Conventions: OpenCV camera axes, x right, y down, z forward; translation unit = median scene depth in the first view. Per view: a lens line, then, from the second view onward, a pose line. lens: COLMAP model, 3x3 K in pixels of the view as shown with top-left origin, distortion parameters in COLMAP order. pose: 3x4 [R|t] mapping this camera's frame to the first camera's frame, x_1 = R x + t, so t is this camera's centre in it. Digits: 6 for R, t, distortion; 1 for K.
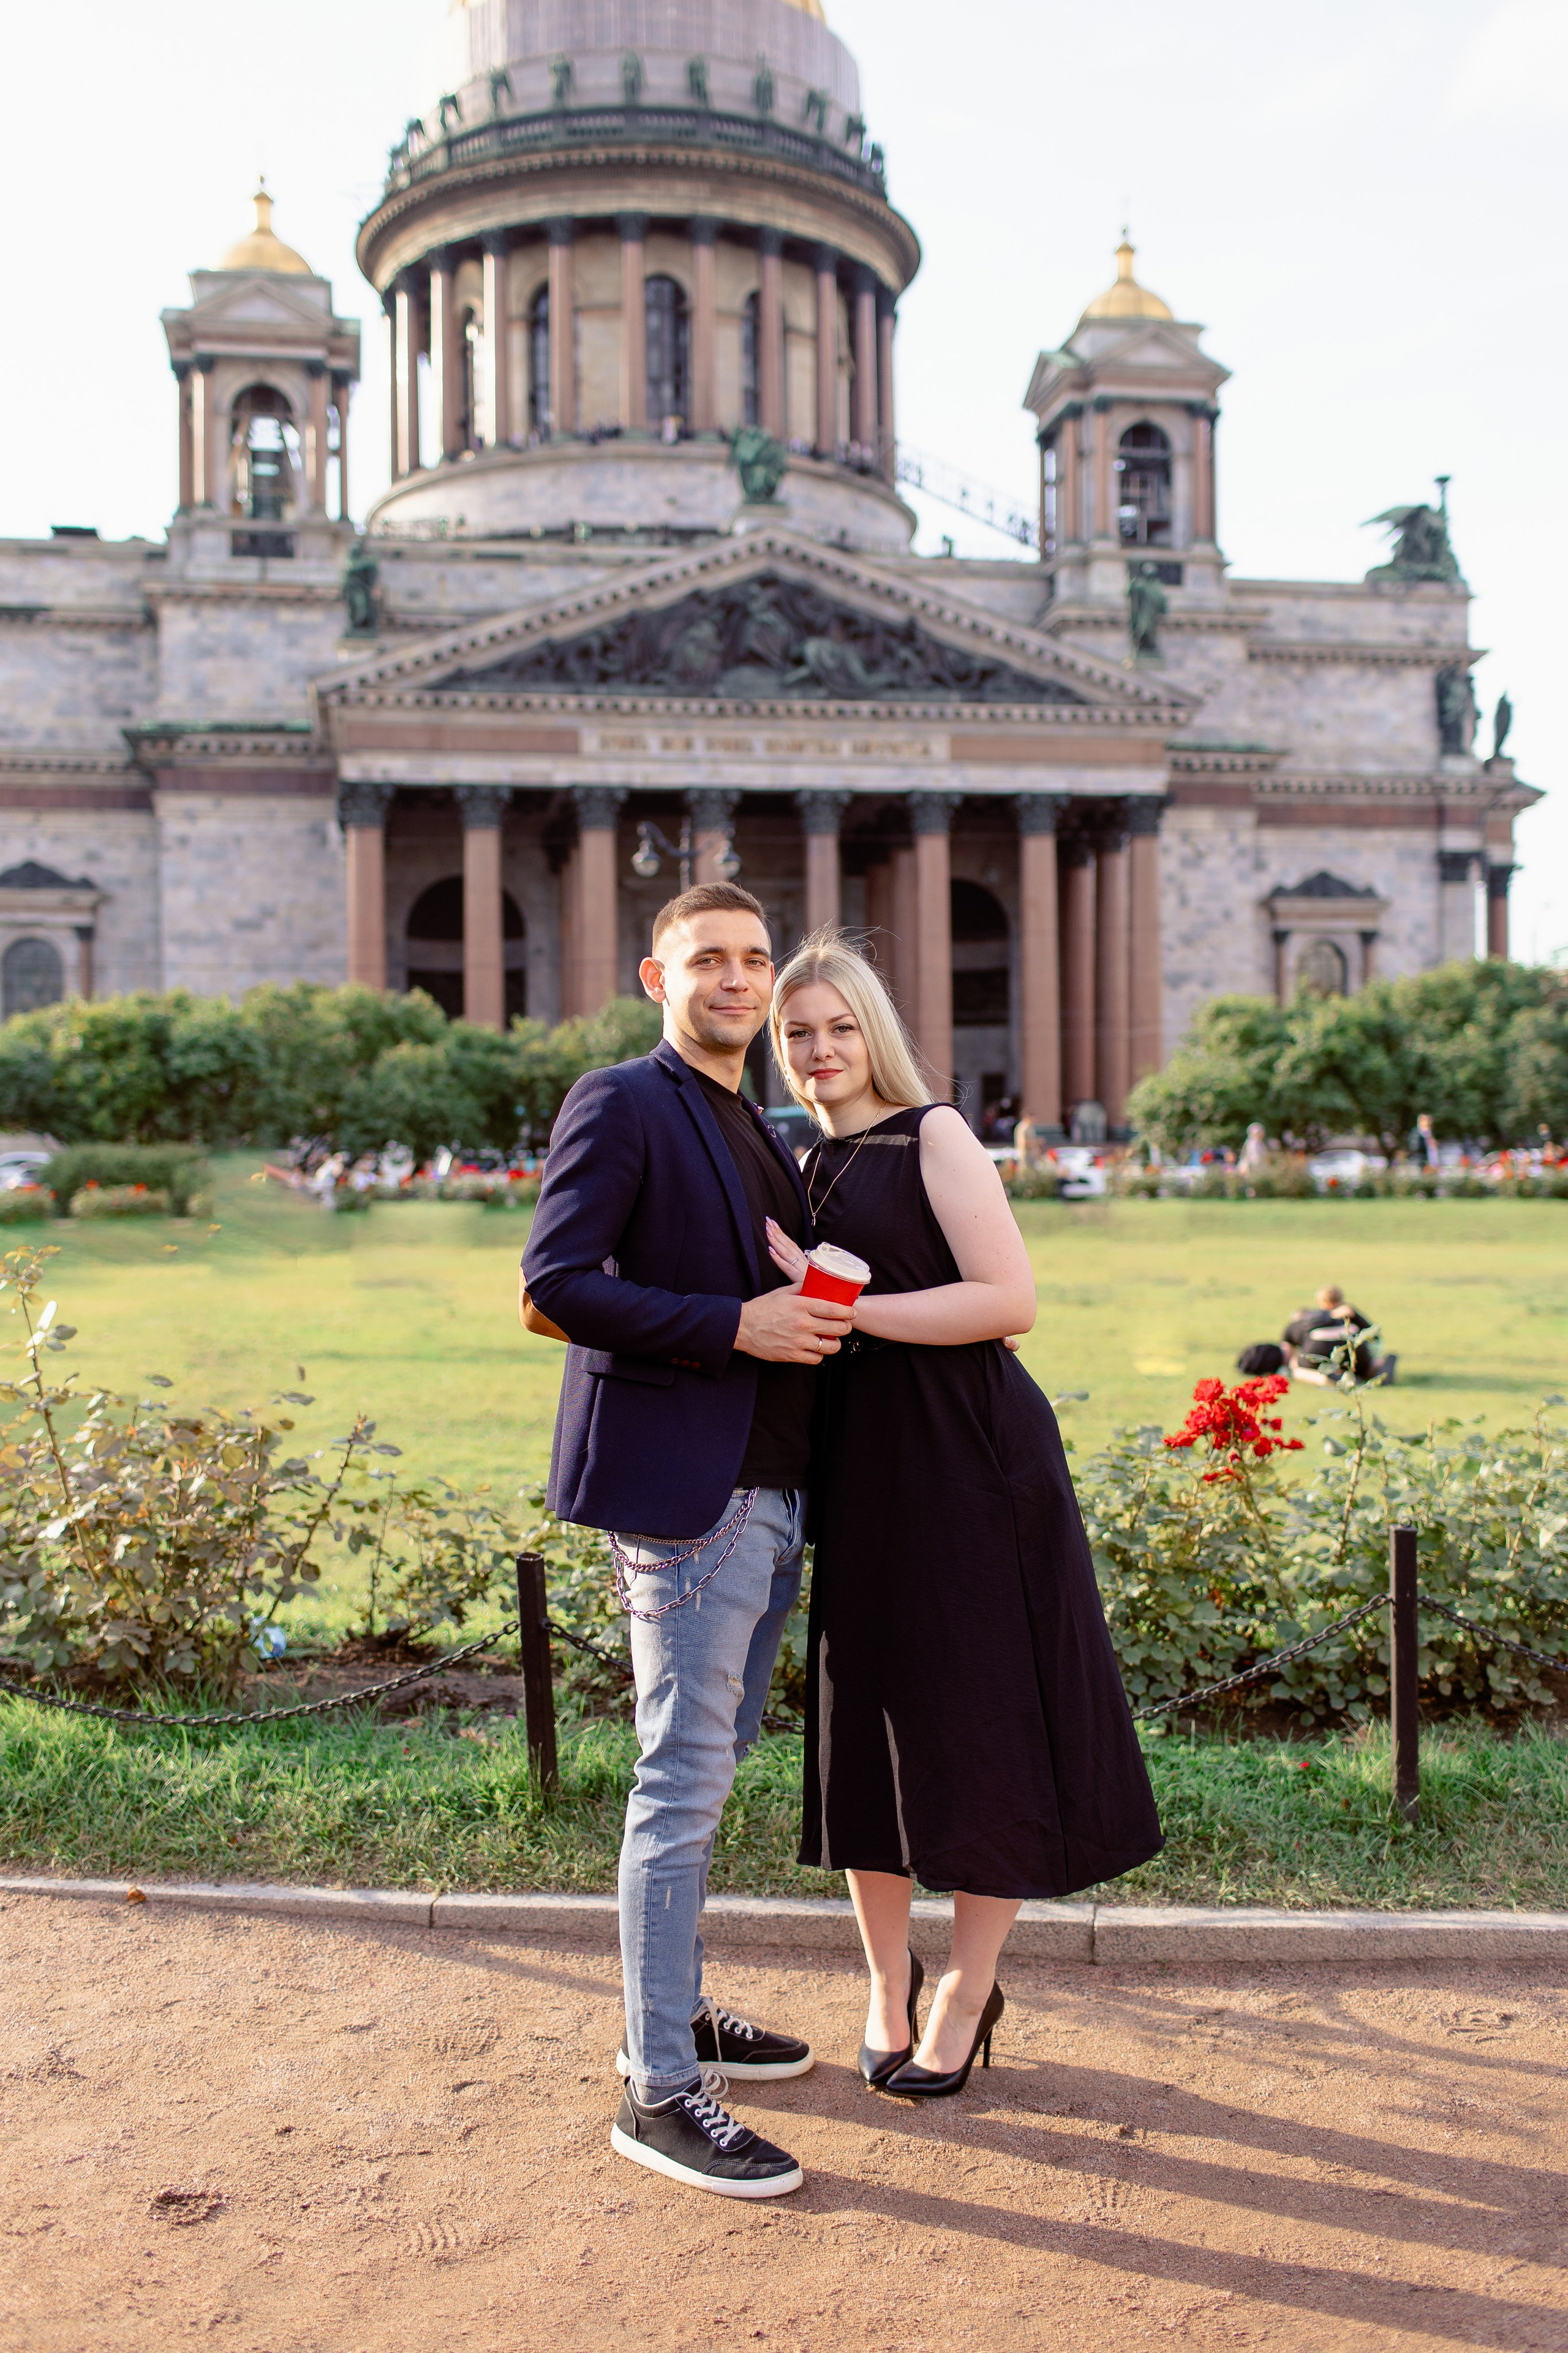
lens RADIAL K [[2387.6, 0, 836.0], [0, 2387.6, 1228.6], [0, 0, 1]] dist [-0.016197, 0.001507]
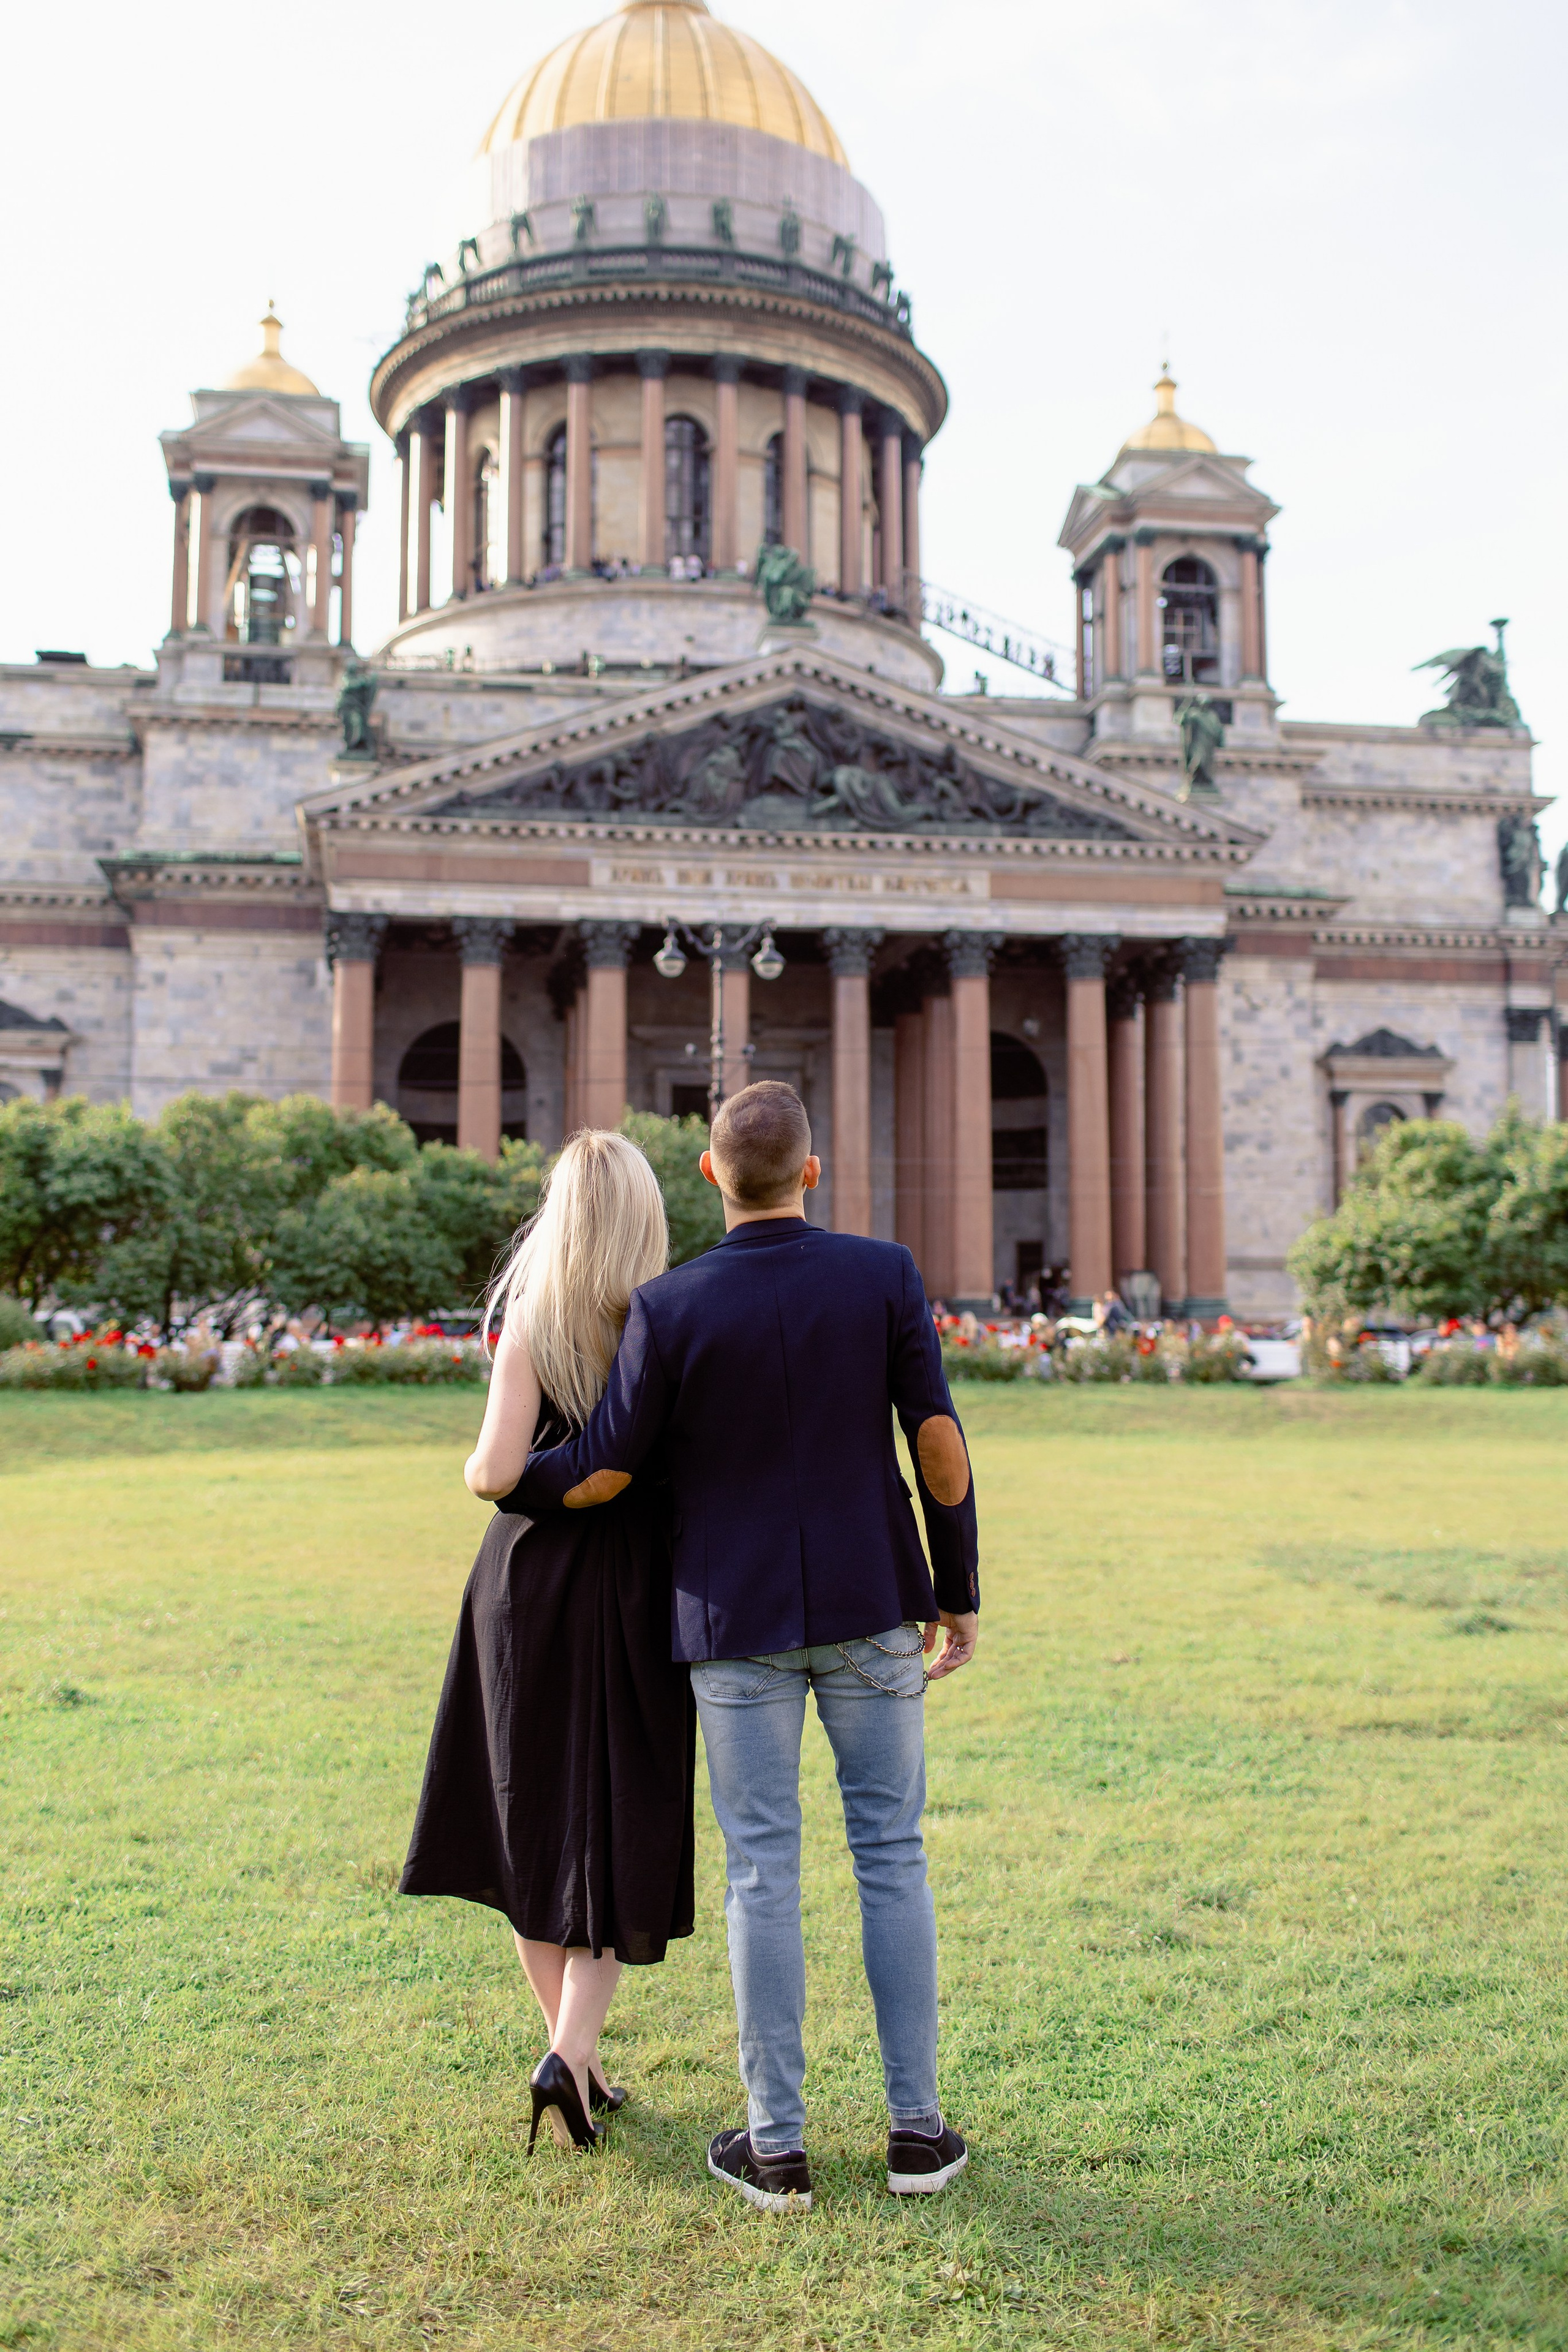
lens RADIAL K [[2305.8, 0, 733.9], [0, 2305.8, 1130.8], [0, 0, 1]] dist [-0.005588, -0.009209]
pose [[0.999137, 0.008351, -0.040692, -0.013546], [-0.013083, 0.992994, -0.117438, -0.001627], [0.039427, 0.117869, 0.992246, 0.121249]]
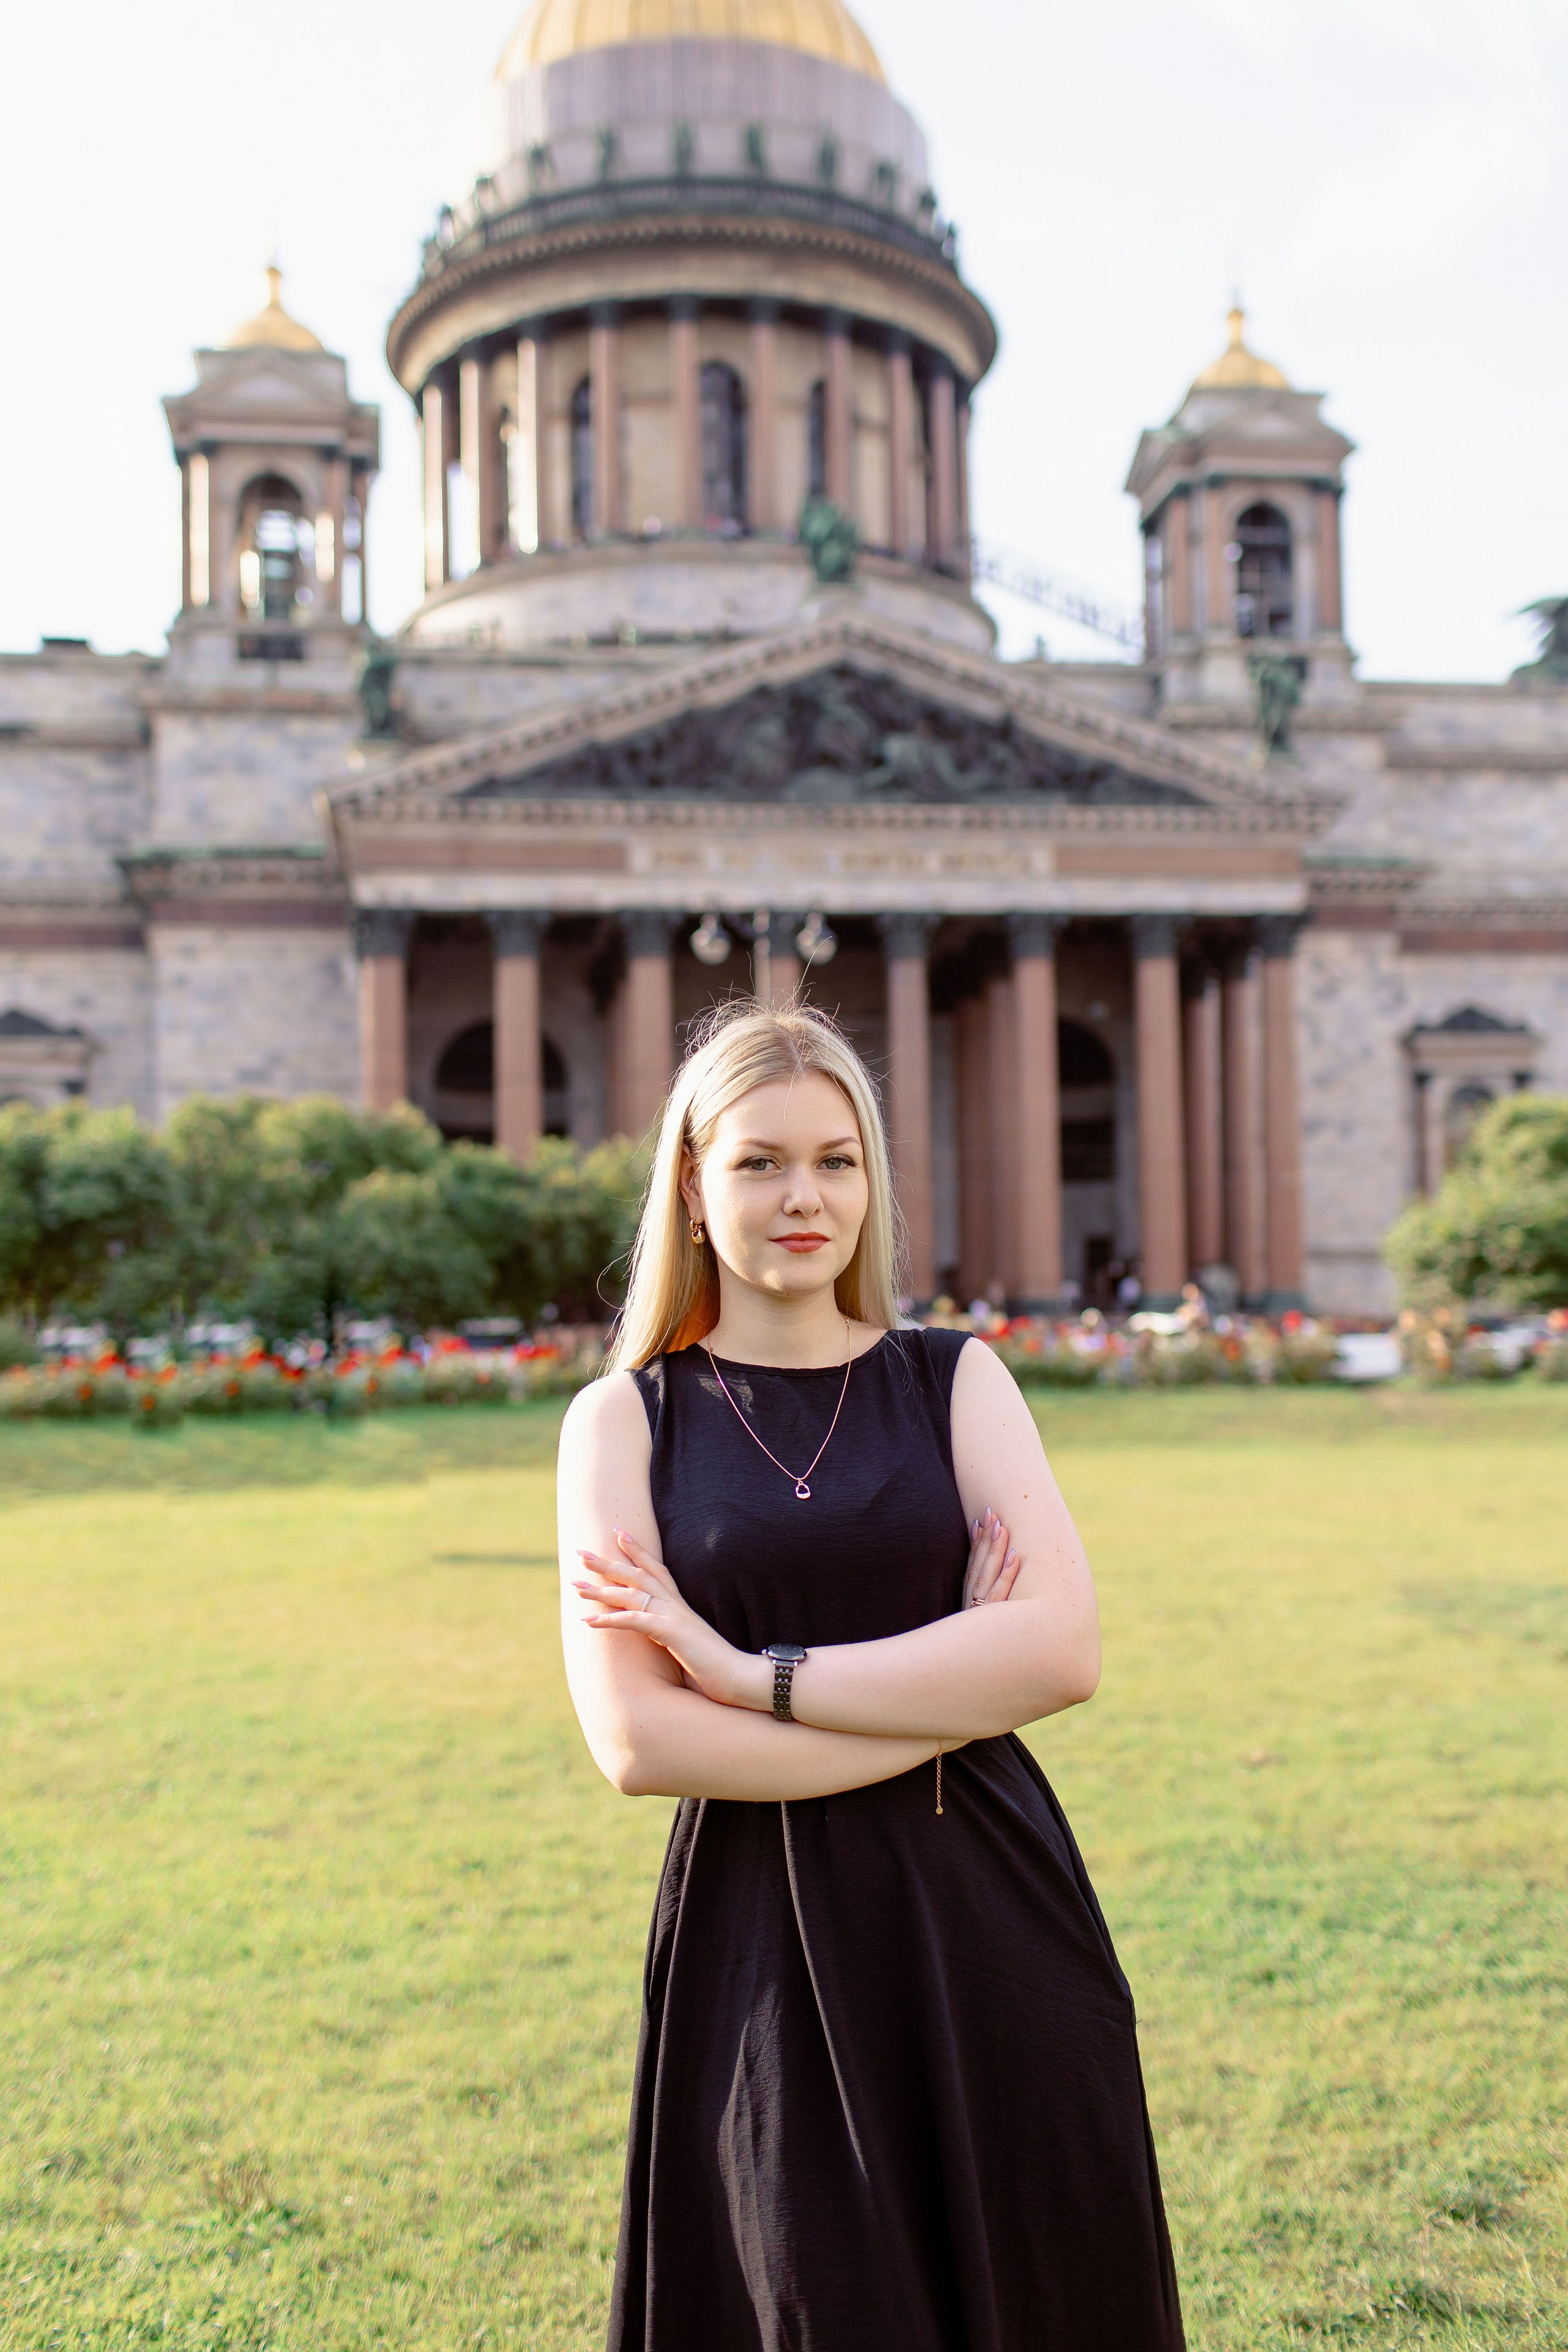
lens RADIAL K [[2366.9, 0, 744.5], [0, 2366.9, 1297.4], [0, 0, 1]] dist [-0.000699, 0.000265]
pose [[0.998131, -0.009381, -0.060391, -0.013338], [0.006534, 0.998866, -0.047163, -0.002743], [0.060765, 0.046680, 0.997060, 0.137735]]
